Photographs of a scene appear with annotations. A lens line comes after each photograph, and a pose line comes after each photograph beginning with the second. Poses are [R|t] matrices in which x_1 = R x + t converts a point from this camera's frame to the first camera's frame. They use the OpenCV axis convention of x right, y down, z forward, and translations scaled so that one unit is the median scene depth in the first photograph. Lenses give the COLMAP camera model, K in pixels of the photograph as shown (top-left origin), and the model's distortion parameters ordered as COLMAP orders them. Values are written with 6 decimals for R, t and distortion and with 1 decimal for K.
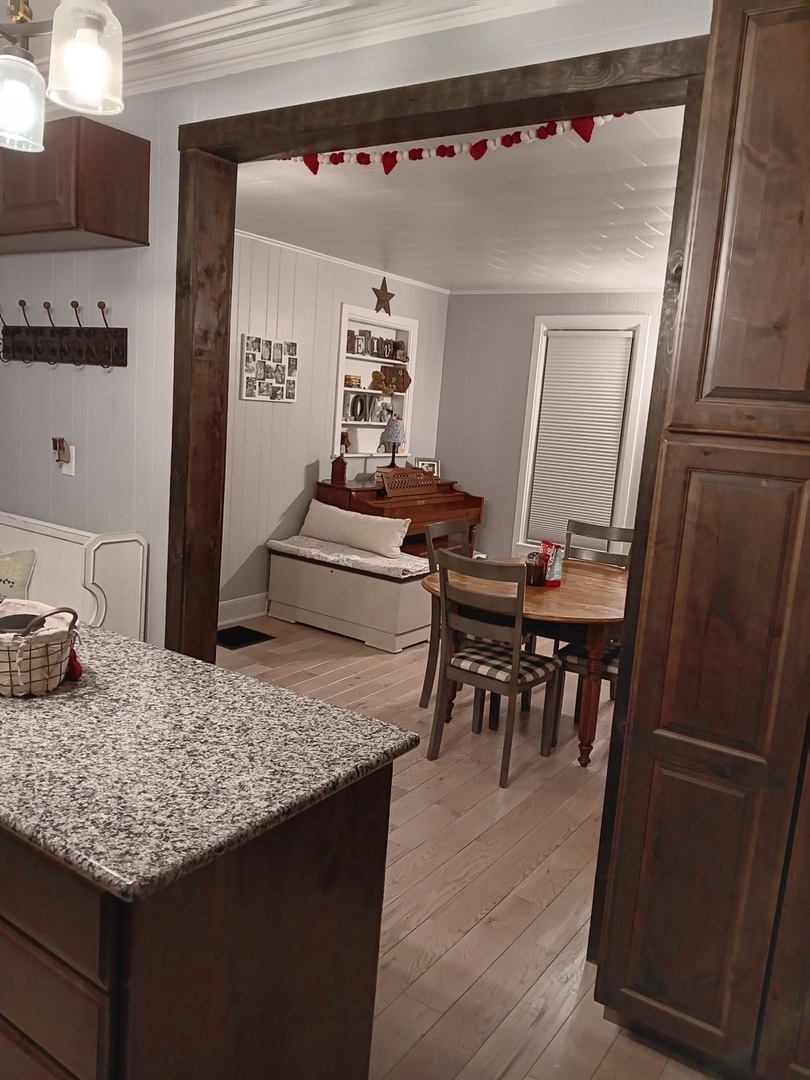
lens RADIAL K [[826.9, 0, 405.9], [0, 826.9, 541.7], [0, 0, 1]] dist [-0.027406, -0.023139]
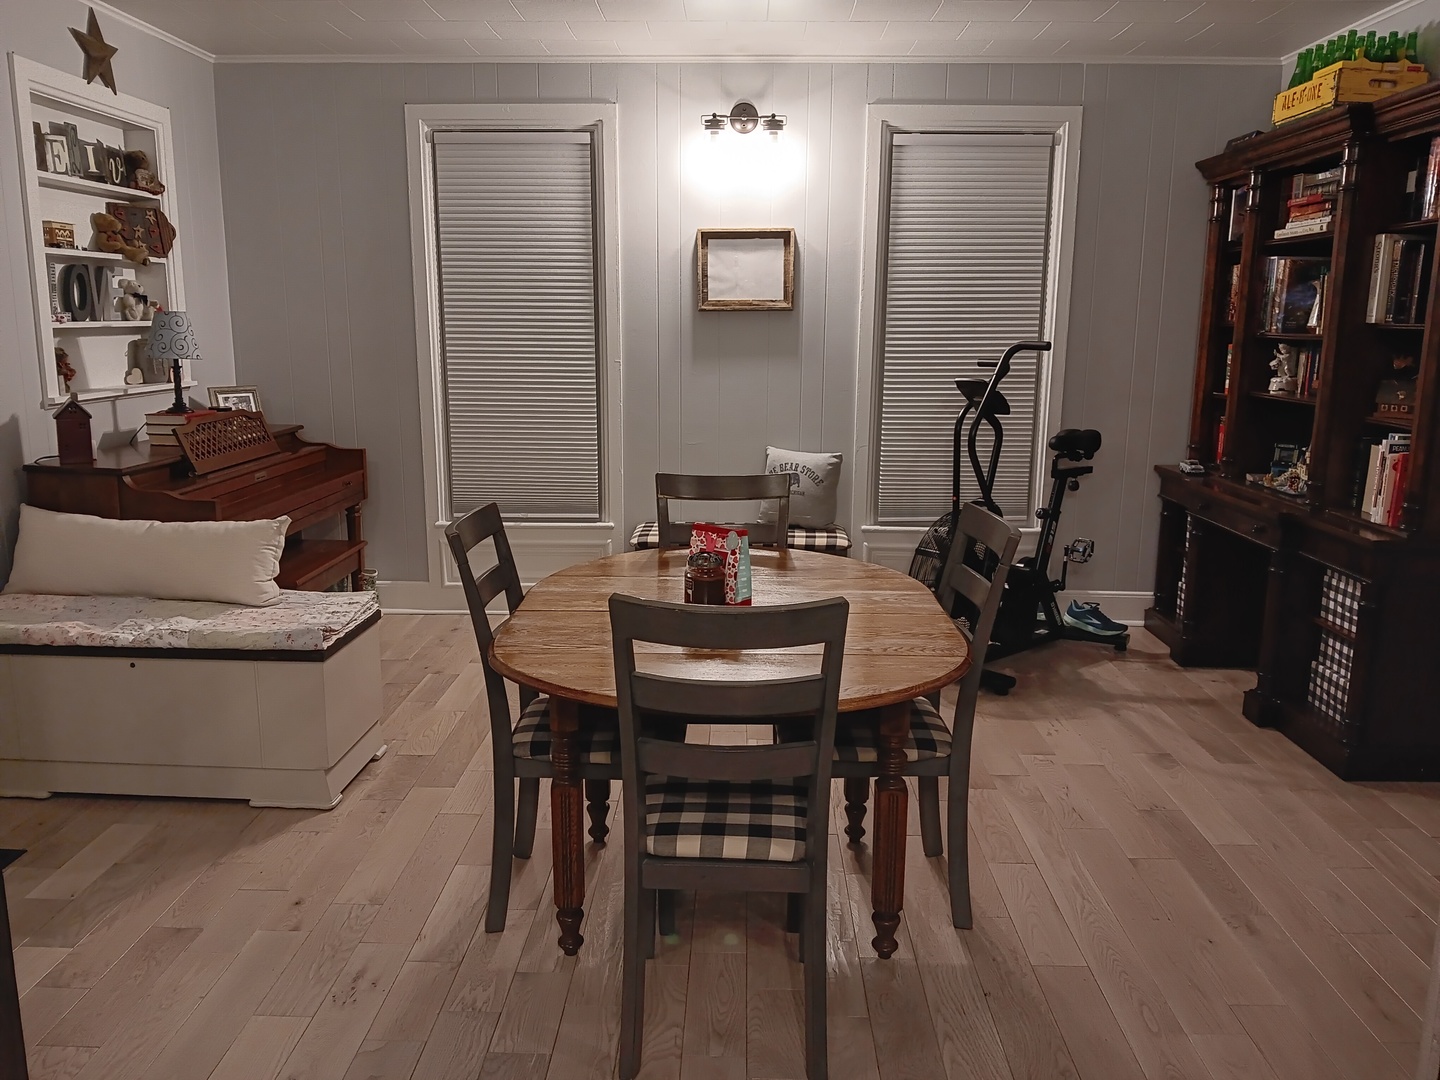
lens RADIAL K [[1102.5, 0, 723.8], [0, 1102.5, 531.7], [0, 0, 1]] dist [-0.027406, -0.023139]
pose [[0.822333, -0.169439, 0.543194, -0.113009], [0.140446, 0.985539, 0.094801, -0.037146], [-0.551402, -0.001669, 0.834238, 0.294485]]
